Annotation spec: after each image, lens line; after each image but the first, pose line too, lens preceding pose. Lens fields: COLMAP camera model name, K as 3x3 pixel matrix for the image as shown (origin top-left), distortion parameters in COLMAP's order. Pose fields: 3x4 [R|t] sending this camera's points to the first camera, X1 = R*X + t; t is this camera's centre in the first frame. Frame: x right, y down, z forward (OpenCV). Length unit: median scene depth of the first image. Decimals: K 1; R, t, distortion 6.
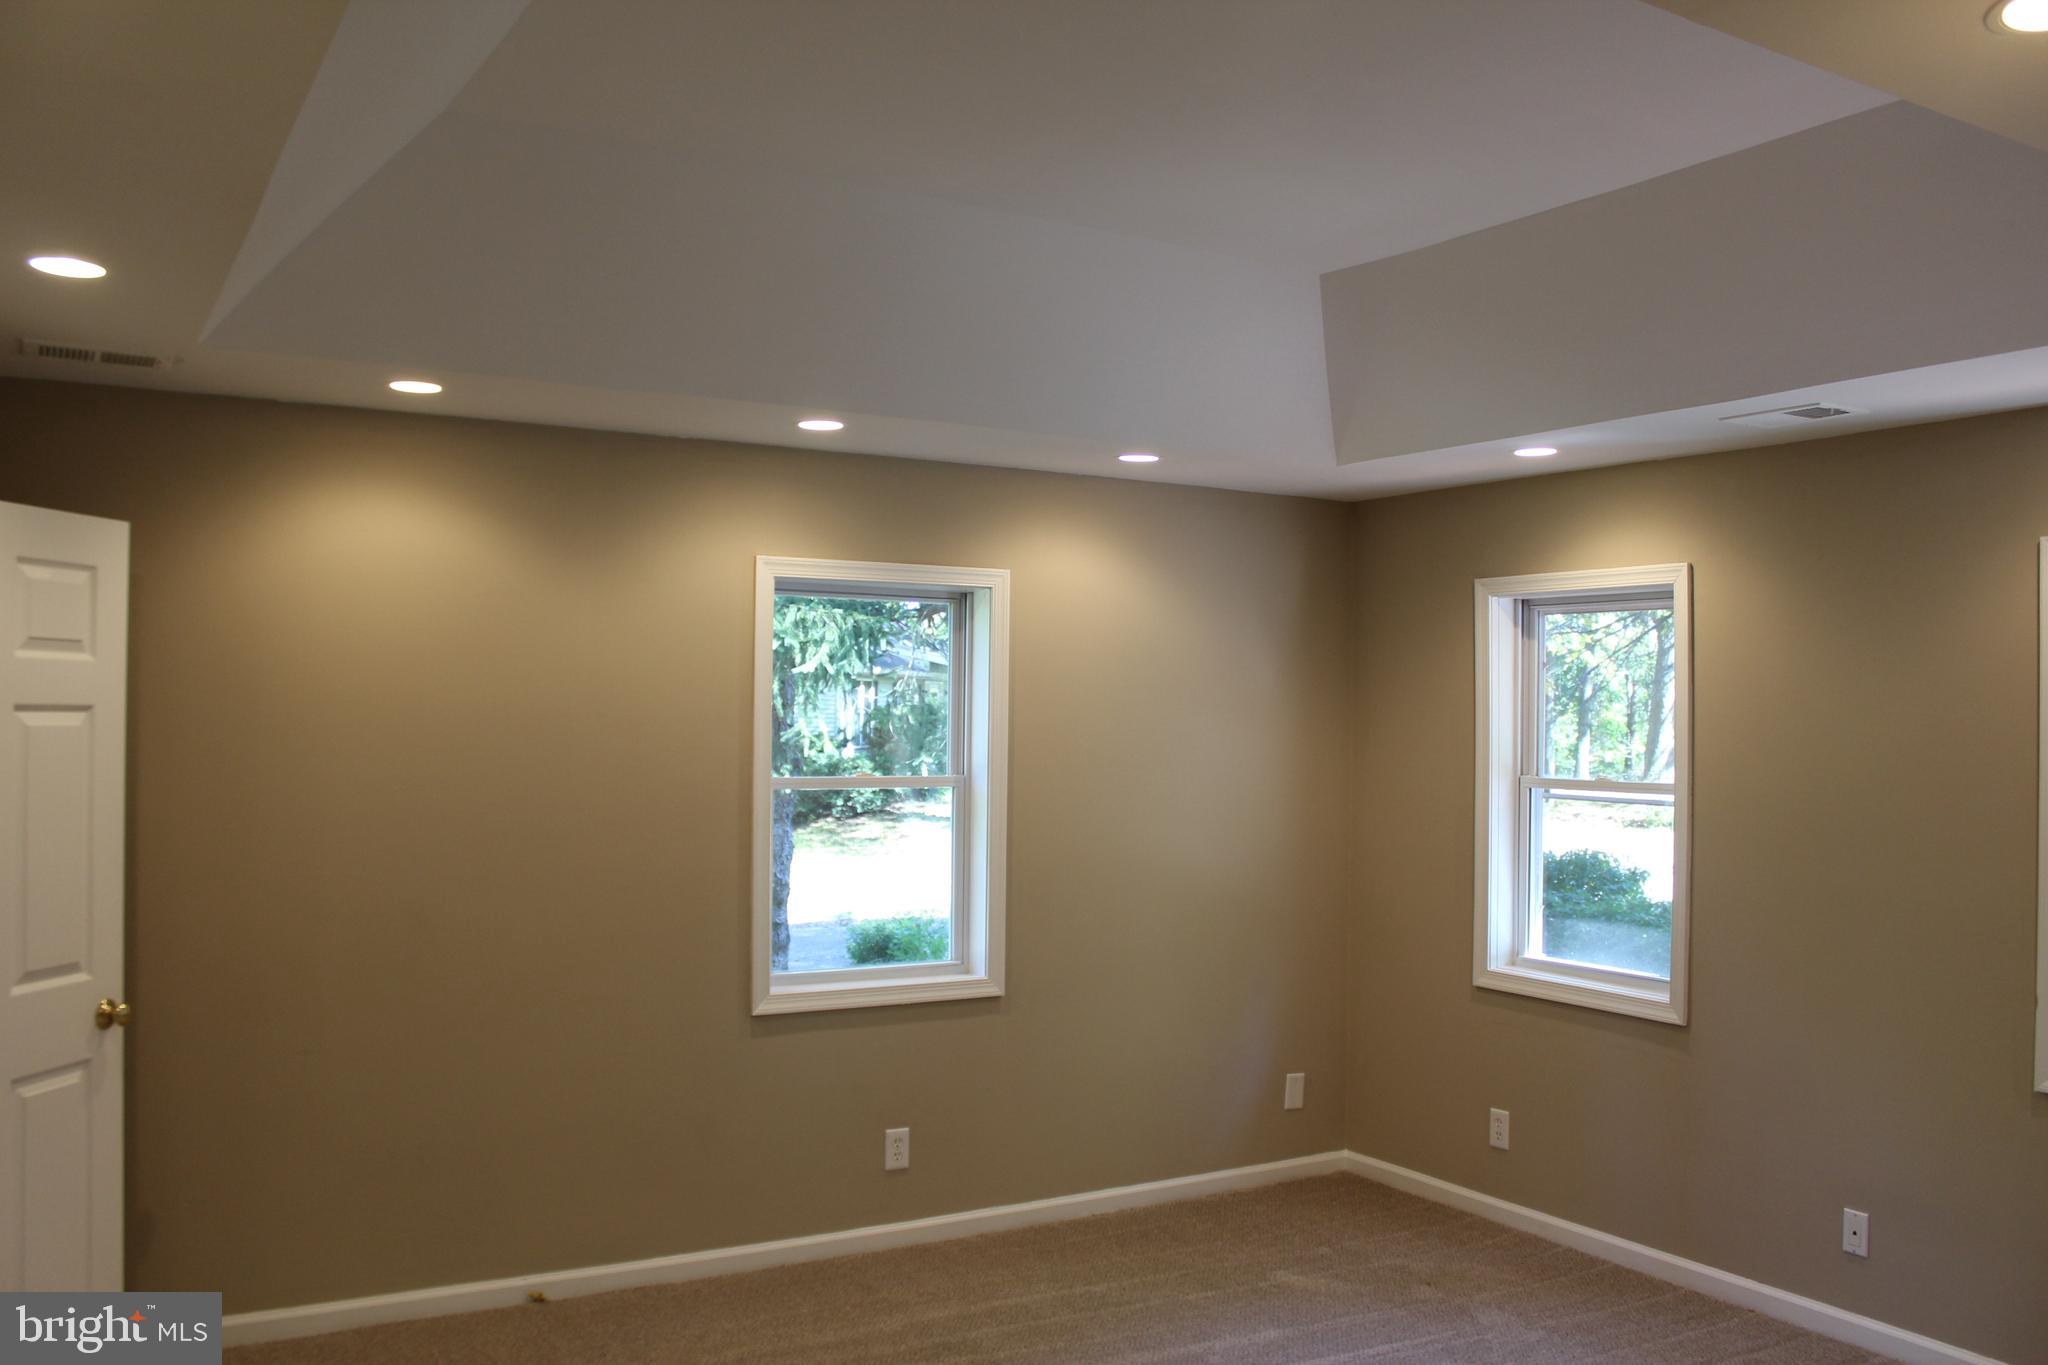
lens RADIAL K [[1703.5, 0, 1012.6], [0, 1703.5, 688.8], [0, 0, 1]] dist [-0.168080, 0.149097]
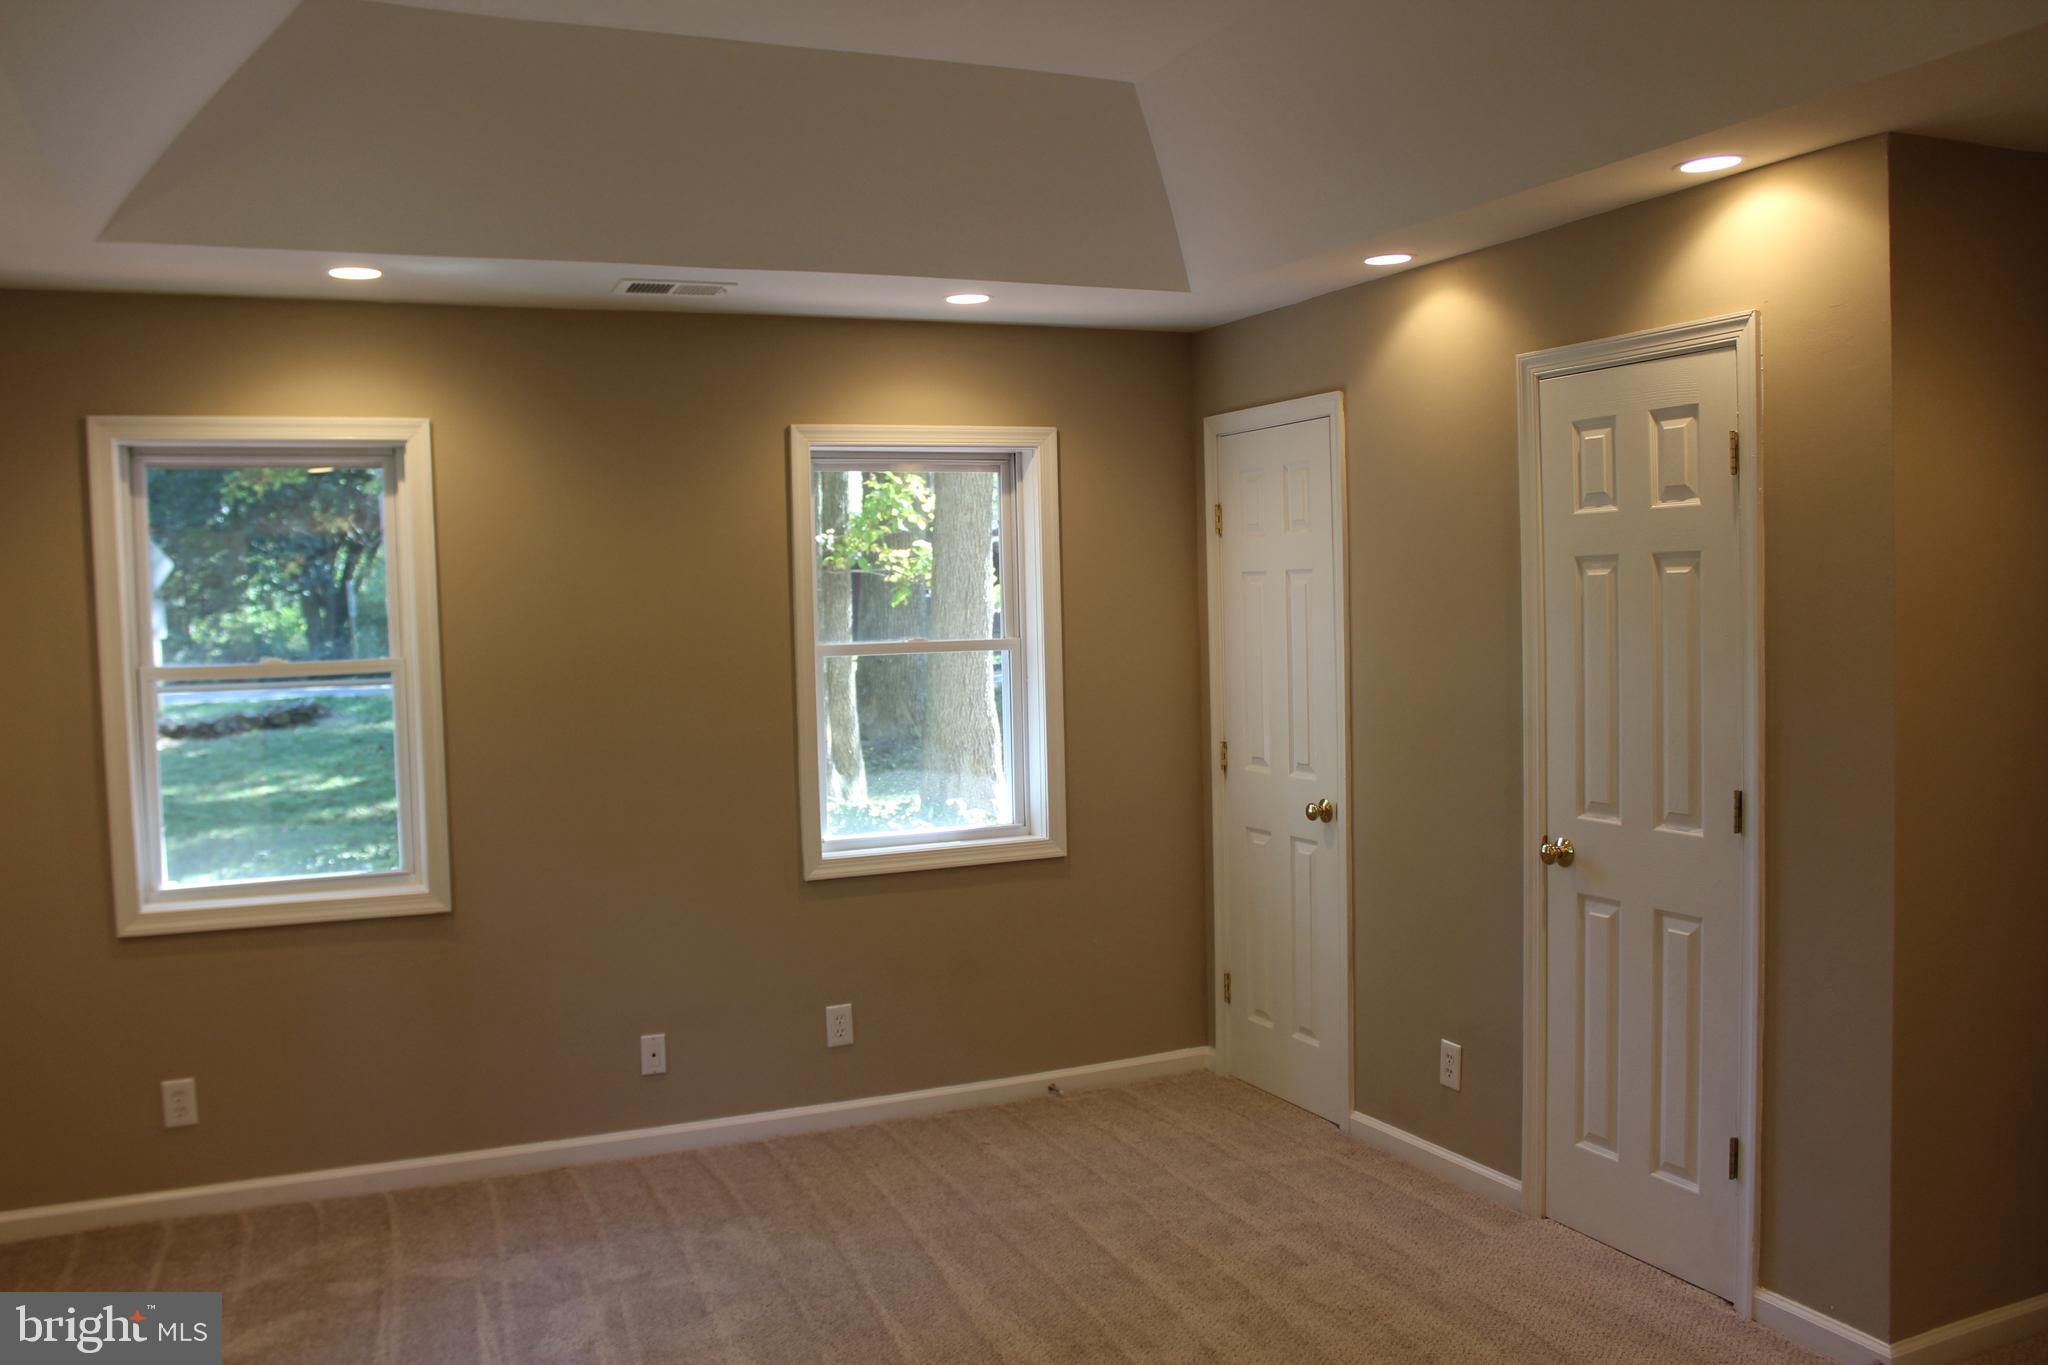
lens RADIAL K [[1703.5, 0, 1012.6], [0, 1703.5, 688.8], [0, 0, 1]] dist [-0.168080, 0.149097]
pose [[0.110174, -0.065678, 0.991740, -0.464673], [0.010670, 0.997835, 0.064897, 0.016933], [-0.993855, 0.003432, 0.110636, 0.538785]]
